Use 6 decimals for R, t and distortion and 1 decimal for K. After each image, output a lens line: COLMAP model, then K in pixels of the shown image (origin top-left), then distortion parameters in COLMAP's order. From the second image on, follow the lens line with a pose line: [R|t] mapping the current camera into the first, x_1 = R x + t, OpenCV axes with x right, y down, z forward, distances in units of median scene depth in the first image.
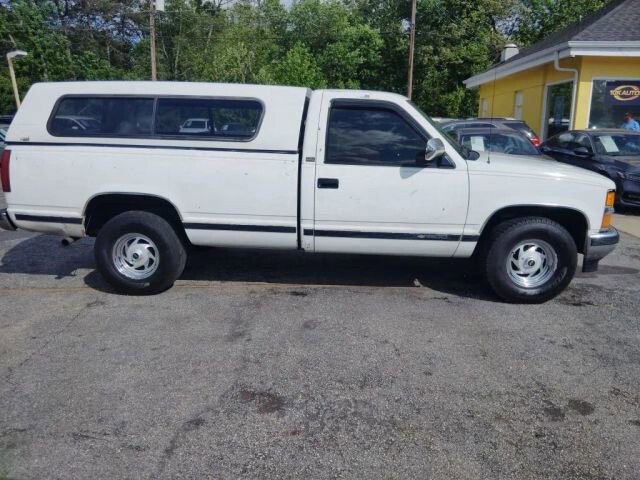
lens RADIAL K [[481.0, 0, 320.9], [0, 481.0, 240.2], [0, 0, 1]] dist [0.080560, -0.140475]
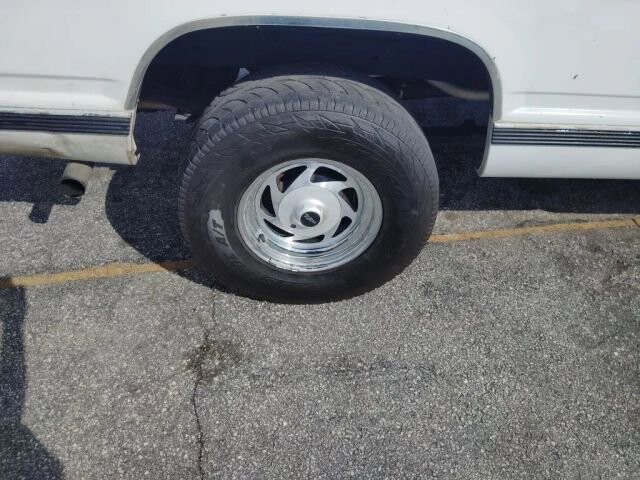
lens RADIAL K [[481.0, 0, 320.9], [0, 481.0, 240.2], [0, 0, 1]] dist [0.080560, -0.140475]
pose [[0.990661, -0.059384, 0.122734, -0.416146], [-0.008682, 0.870867, 0.491442, -0.116378], [-0.136069, -0.487918, 0.862219, 0.711599]]
